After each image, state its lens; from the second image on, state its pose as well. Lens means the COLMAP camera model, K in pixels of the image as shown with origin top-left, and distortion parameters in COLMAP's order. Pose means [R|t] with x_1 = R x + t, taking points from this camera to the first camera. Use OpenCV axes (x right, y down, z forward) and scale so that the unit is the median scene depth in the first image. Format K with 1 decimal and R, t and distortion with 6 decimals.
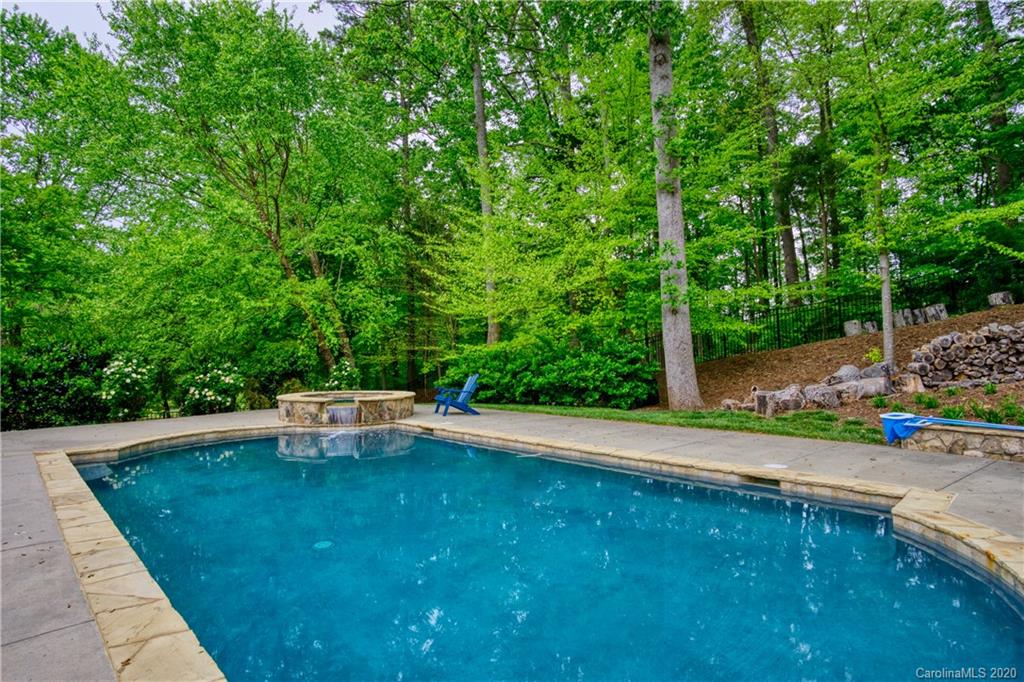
lens RADIAL K [[546.4, 0, 514.0], [0, 546.4, 336.8], [0, 0, 1]] dist [-0.032222, 0.007126]
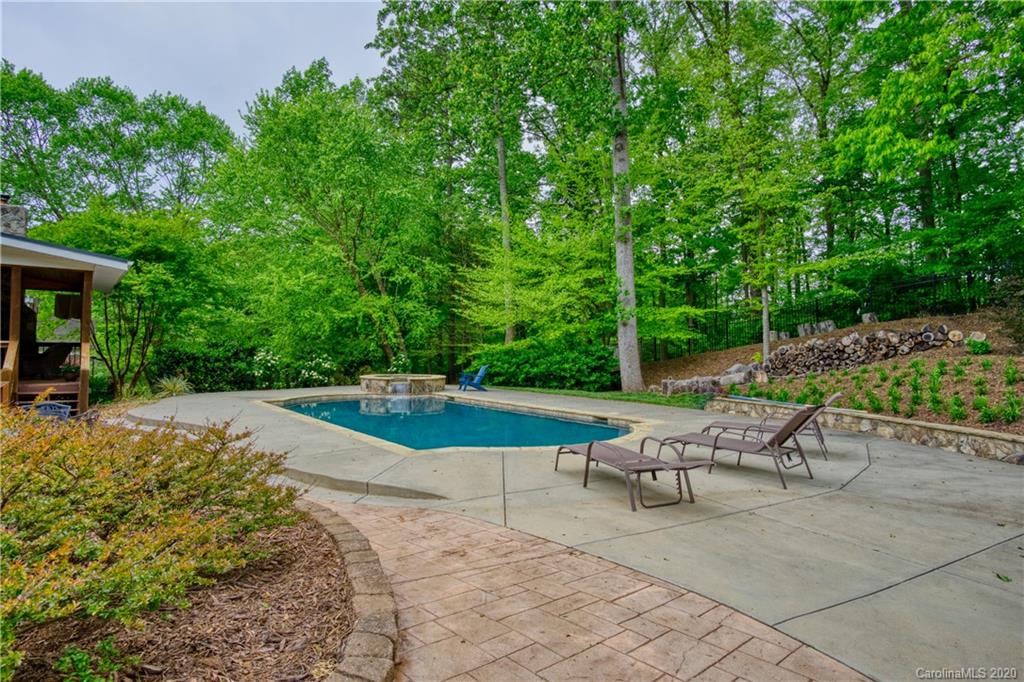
lens RADIAL K [[546.4, 0, 514.0], [0, 546.4, 336.8], [0, 0, 1]] dist [-0.032222, 0.007126]
pose [[0.995803, 0.015415, -0.090210, 0.128433], [-0.014150, 0.999793, 0.014647, -0.029306], [0.090417, -0.013309, 0.995815, -0.450444]]
